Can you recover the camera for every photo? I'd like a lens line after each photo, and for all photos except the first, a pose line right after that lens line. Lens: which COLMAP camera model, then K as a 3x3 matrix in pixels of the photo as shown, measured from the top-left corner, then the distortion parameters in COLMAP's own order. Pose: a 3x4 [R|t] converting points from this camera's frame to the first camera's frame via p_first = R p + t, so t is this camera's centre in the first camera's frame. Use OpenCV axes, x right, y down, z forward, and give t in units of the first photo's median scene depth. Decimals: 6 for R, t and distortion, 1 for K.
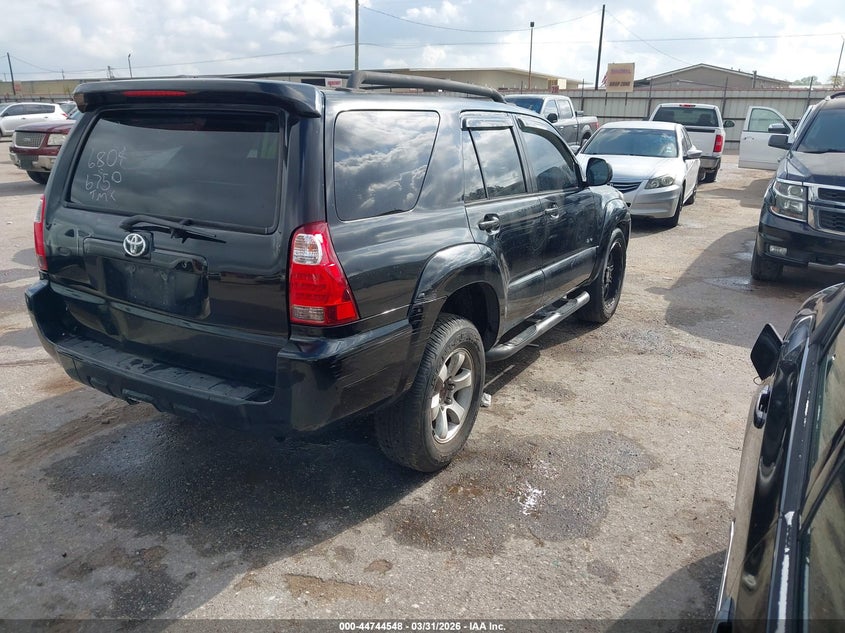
lens RADIAL K [[693.8, 0, 408.9], [0, 693.8, 314.9], [0, 0, 1]] dist [0.001327, 0.005037]
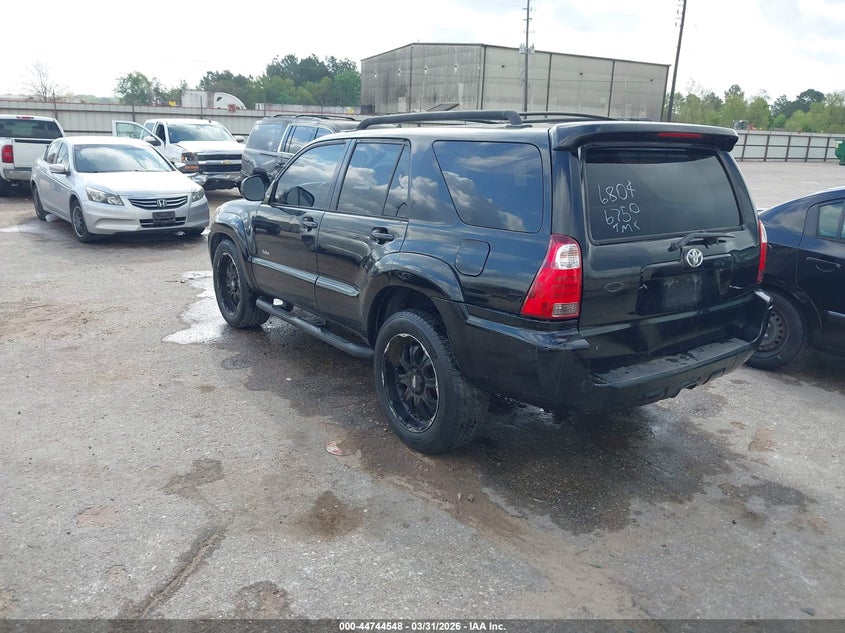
lens RADIAL K [[693.8, 0, 408.9], [0, 693.8, 314.9], [0, 0, 1]] dist [0.001327, 0.005037]
pose [[0.382014, -0.235550, 0.893634, -1.640686], [0.243015, 0.958546, 0.148775, -0.297399], [-0.891633, 0.160333, 0.423420, 0.911896]]
